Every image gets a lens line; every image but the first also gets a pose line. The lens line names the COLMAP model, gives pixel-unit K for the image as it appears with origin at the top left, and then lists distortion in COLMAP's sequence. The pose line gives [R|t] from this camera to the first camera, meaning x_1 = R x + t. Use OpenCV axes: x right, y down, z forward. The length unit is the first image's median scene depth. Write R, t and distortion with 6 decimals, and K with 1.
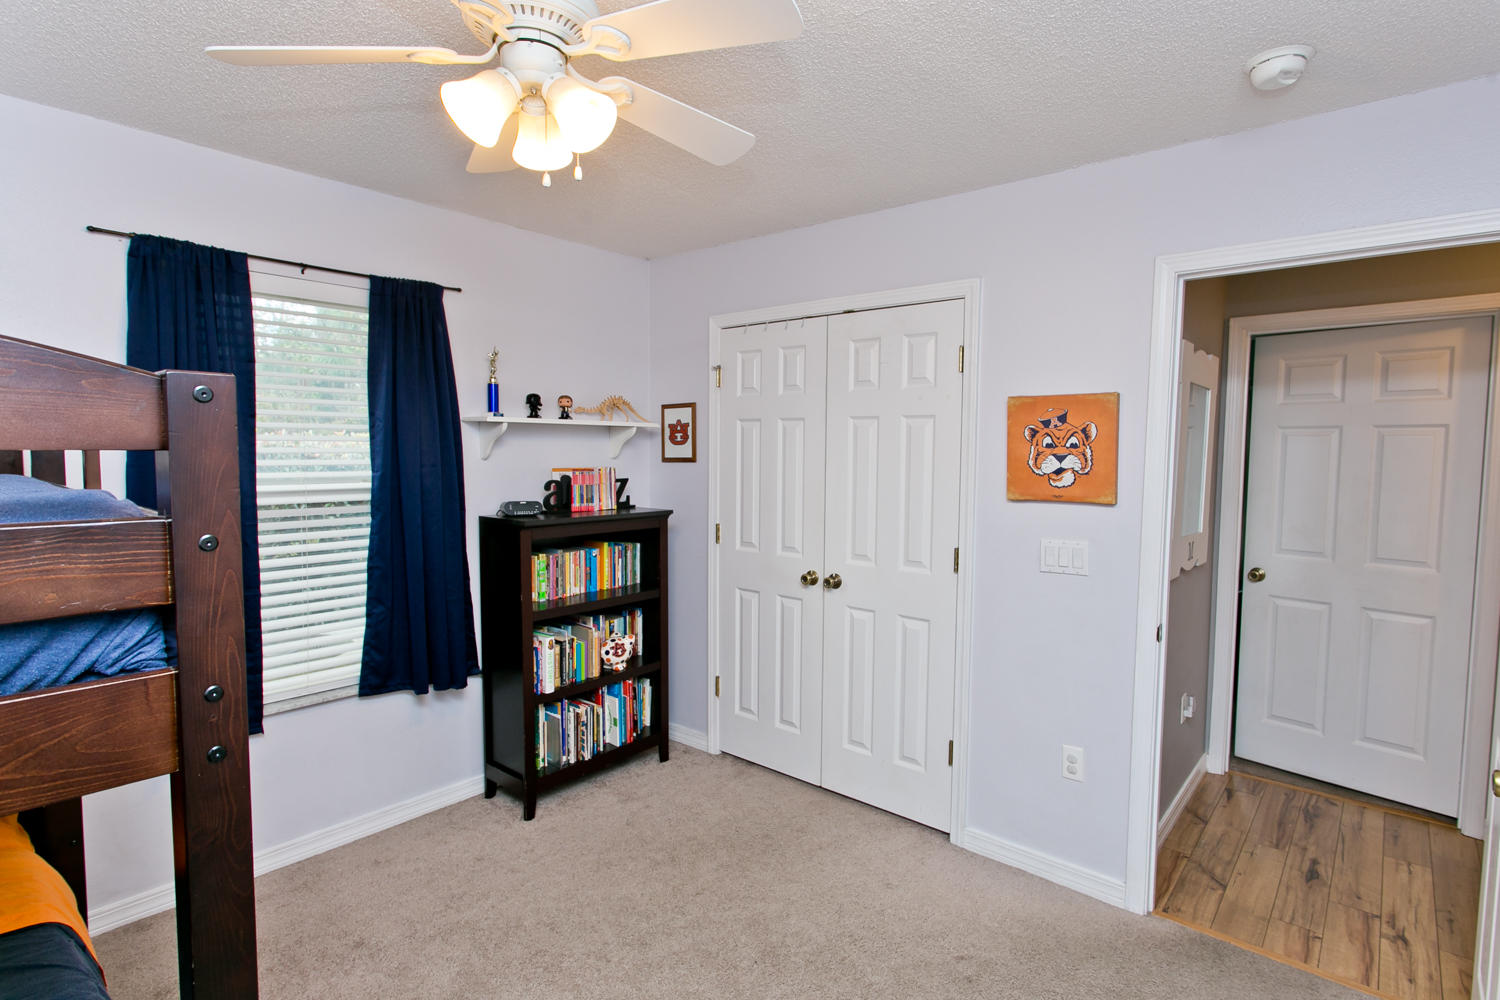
lens RADIAL K [[731.9, 0, 817.6], [0, 731.9, 492.2], [0, 0, 1]] dist [0.003713, 0.002092]
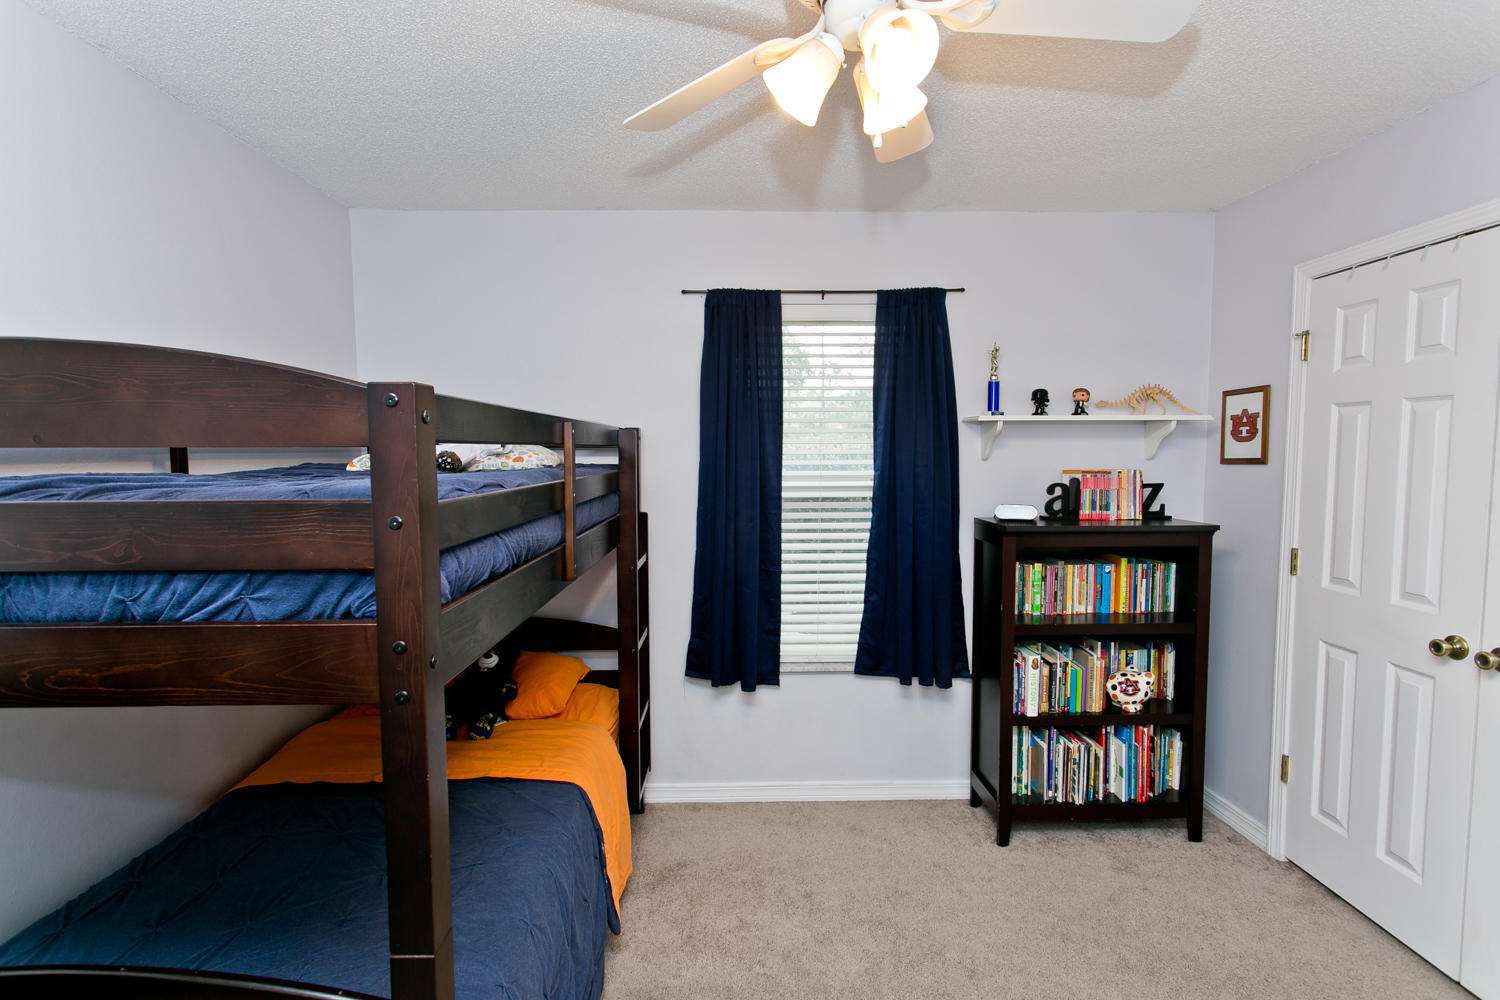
lens RADIAL K [[731.9, 0, 747.1], [0, 731.9, 495.6], [0, 0, 1]] dist [0.003713, 0.002092]
pose [[0.638432, 0.036643, -0.768806, 0.096126], [-0.035753, 0.999200, 0.017935, -0.003742], [0.768848, 0.016037, 0.639231, 0.138470]]
